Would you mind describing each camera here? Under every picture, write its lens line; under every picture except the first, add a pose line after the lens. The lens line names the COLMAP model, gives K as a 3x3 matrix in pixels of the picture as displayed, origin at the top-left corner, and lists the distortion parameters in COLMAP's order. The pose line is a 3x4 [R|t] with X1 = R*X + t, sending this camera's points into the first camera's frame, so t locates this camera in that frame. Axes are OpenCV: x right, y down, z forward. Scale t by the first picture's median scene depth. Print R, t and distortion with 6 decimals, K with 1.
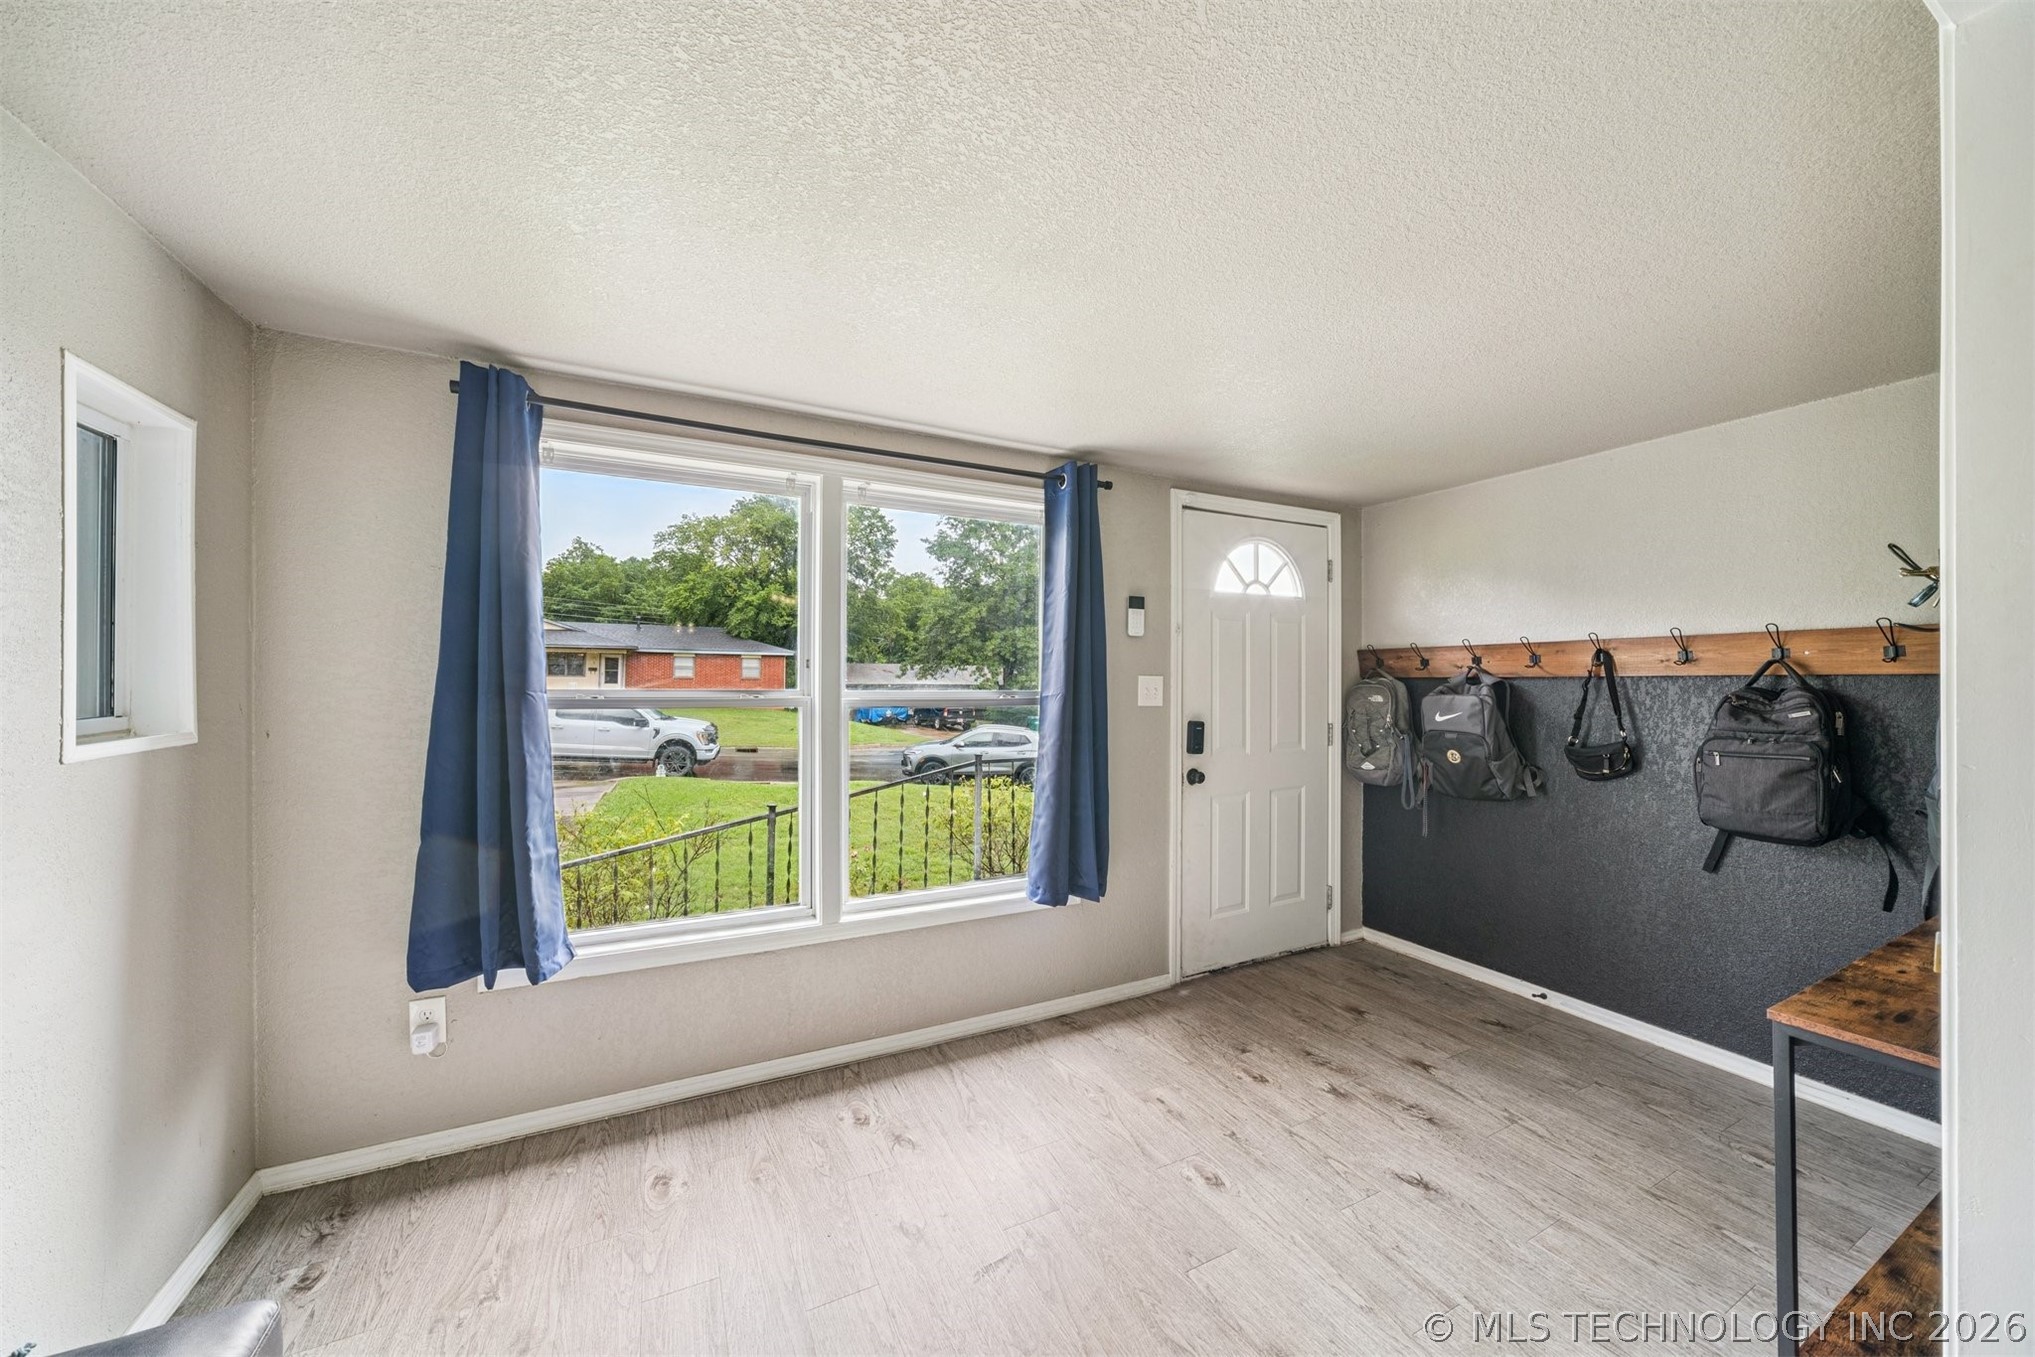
lens RADIAL K [[711.4, 0, 997.7], [0, 711.4, 675.0], [0, 0, 1]] dist [-0.013454, 0.003208]
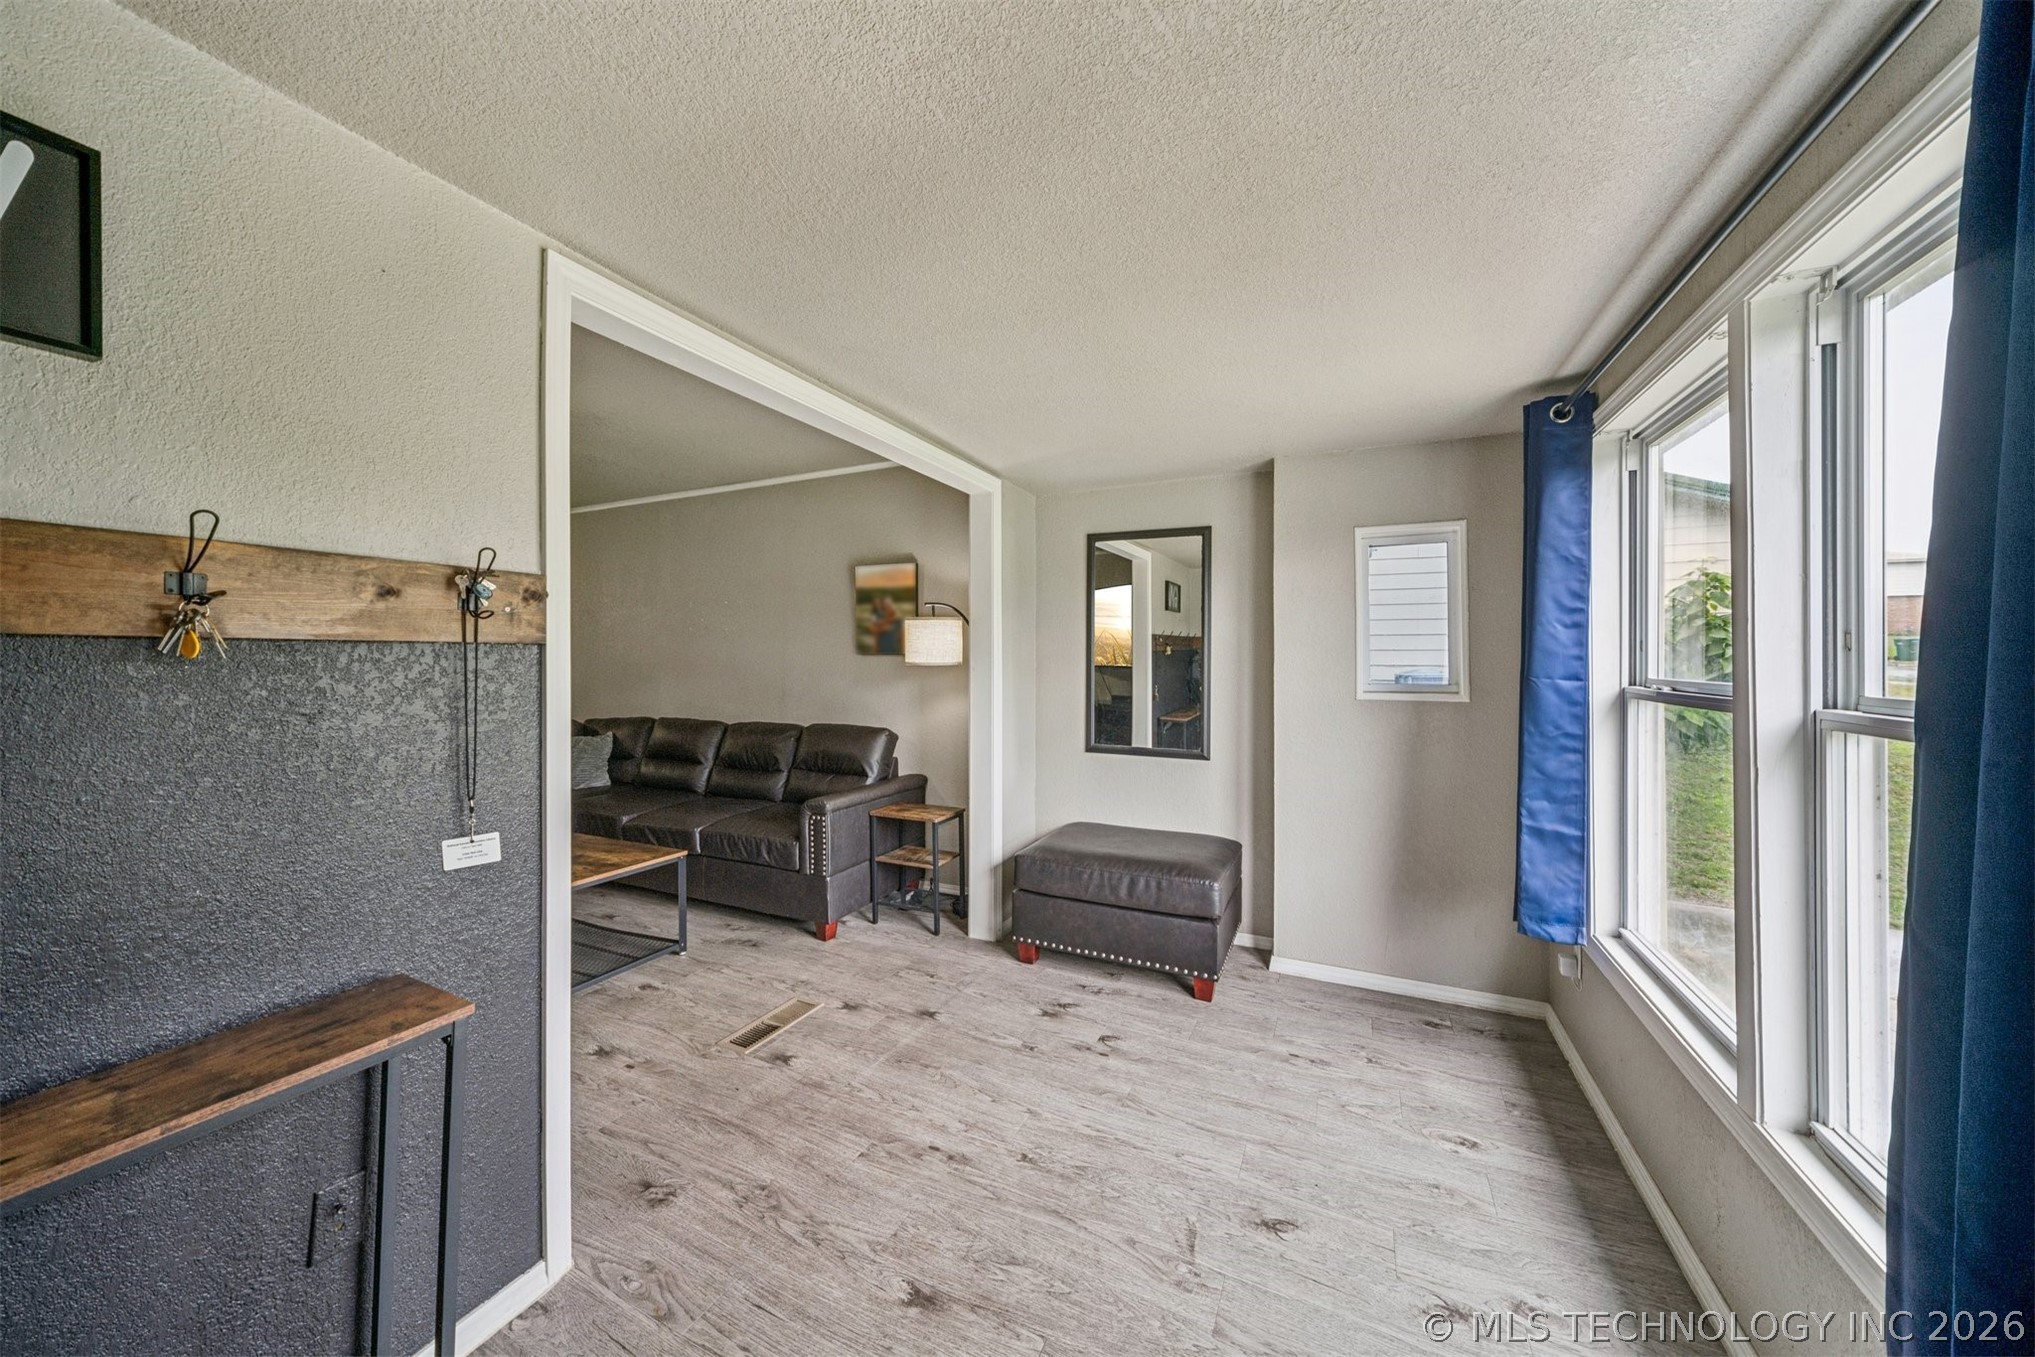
lens RADIAL K [[711.4, 0, 1006.0], [0, 711.4, 668.4], [0, 0, 1]] dist [-0.013454, 0.003208]
pose [[-0.783487, -0.003067, -0.621400, 0.811199], [-0.008914, 0.999940, 0.006305, 0.010982], [0.621344, 0.010479, -0.783468, 1.568403]]
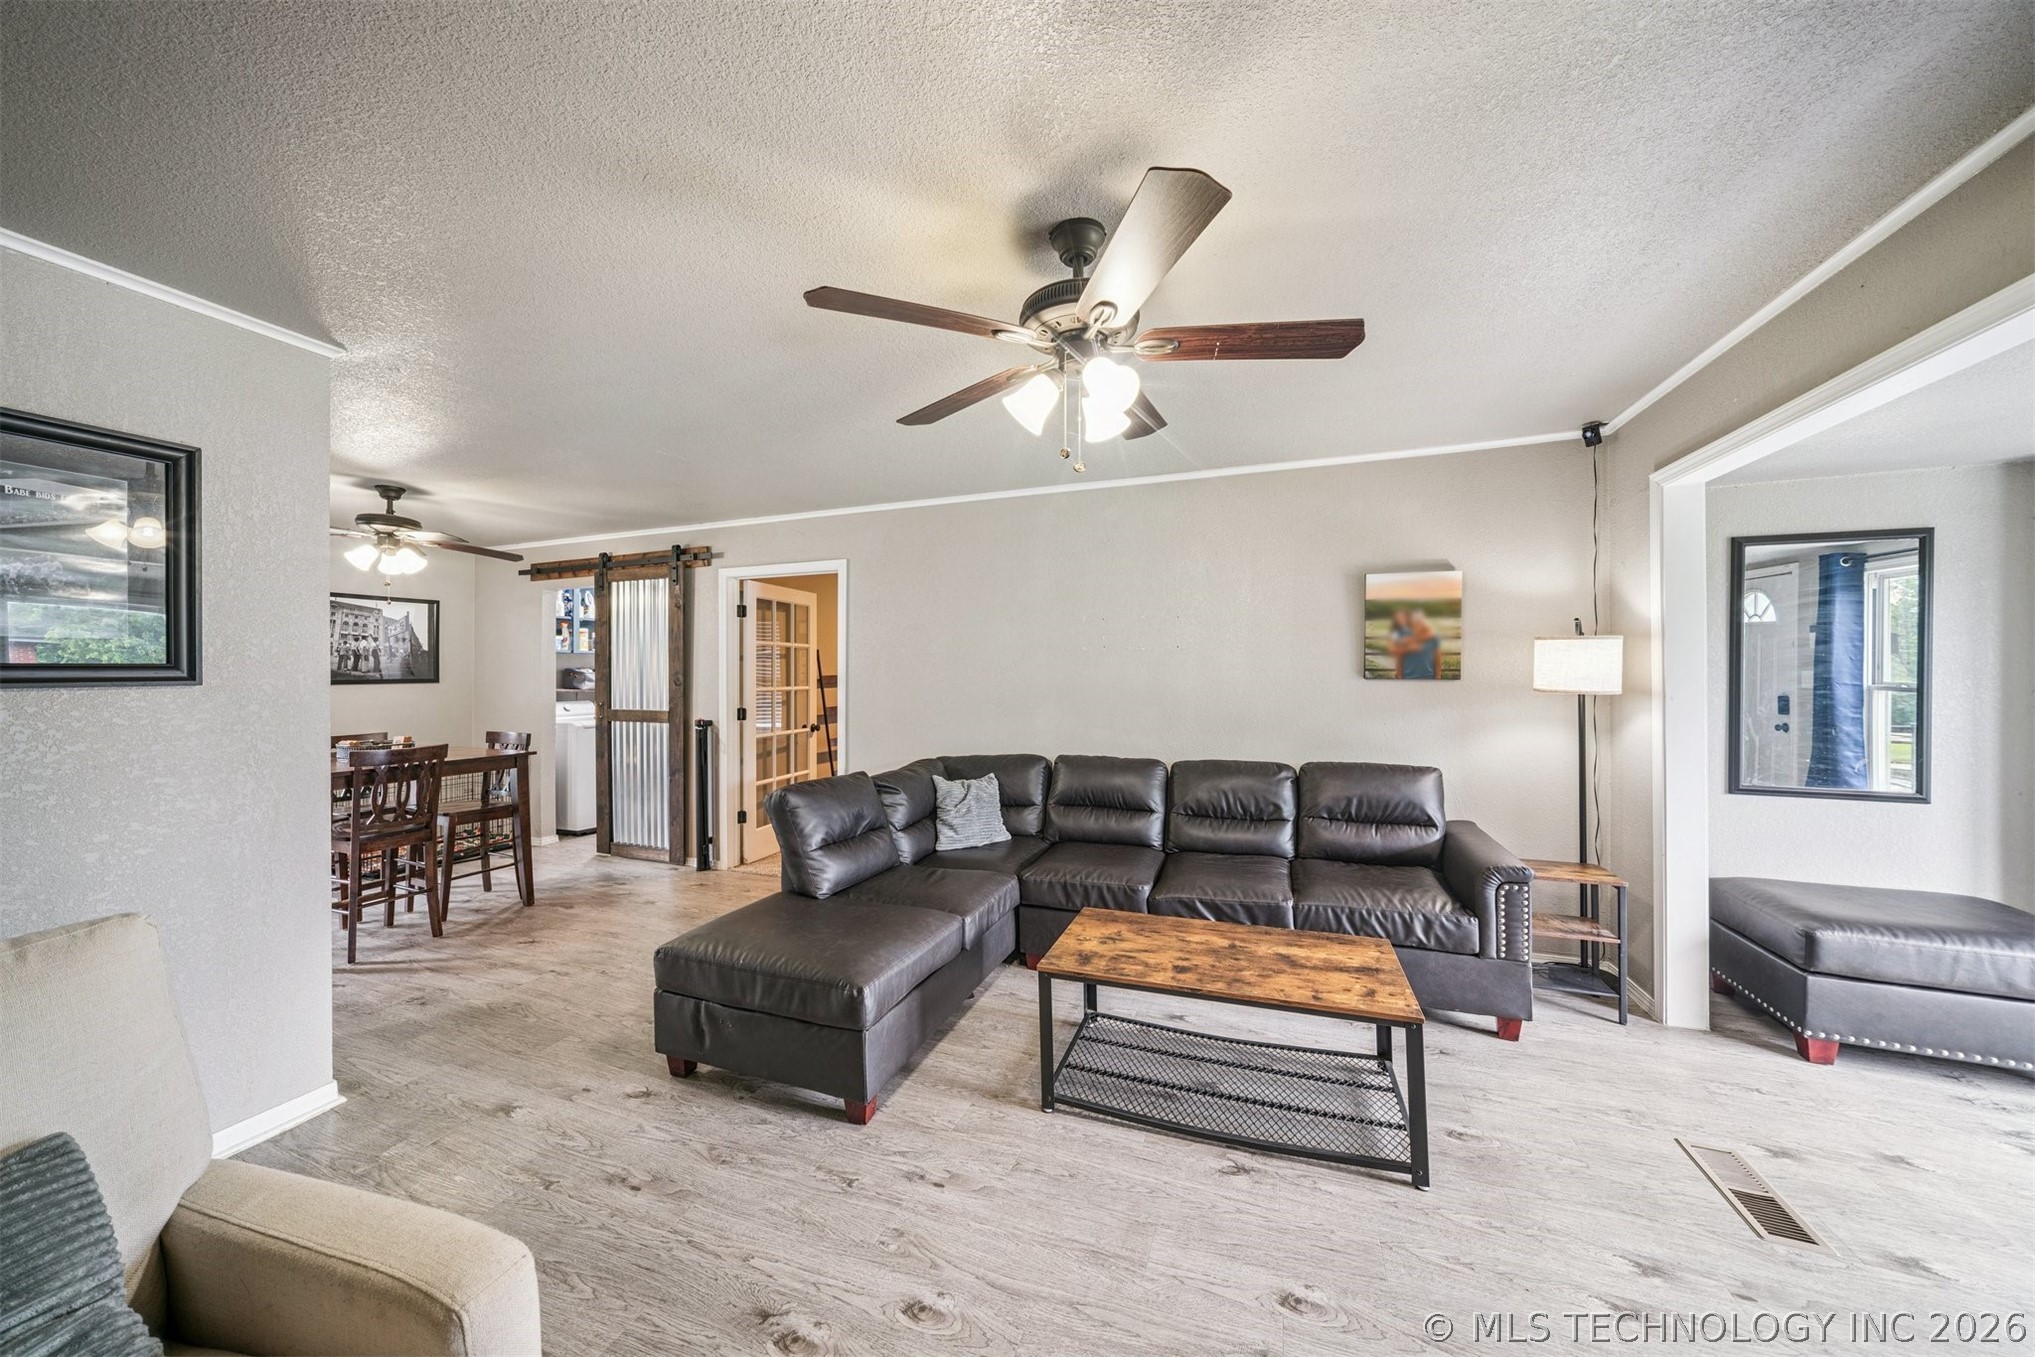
lens RADIAL K [[711.4, 0, 998.2], [0, 711.4, 670.7], [0, 0, 1]] dist [-0.013454, 0.003208]
pose [[-0.739830, 0.003438, -0.672785, 1.922871], [0.003427, 0.999993, 0.001342, -0.050883], [0.672785, -0.001312, -0.739837, 0.056087]]
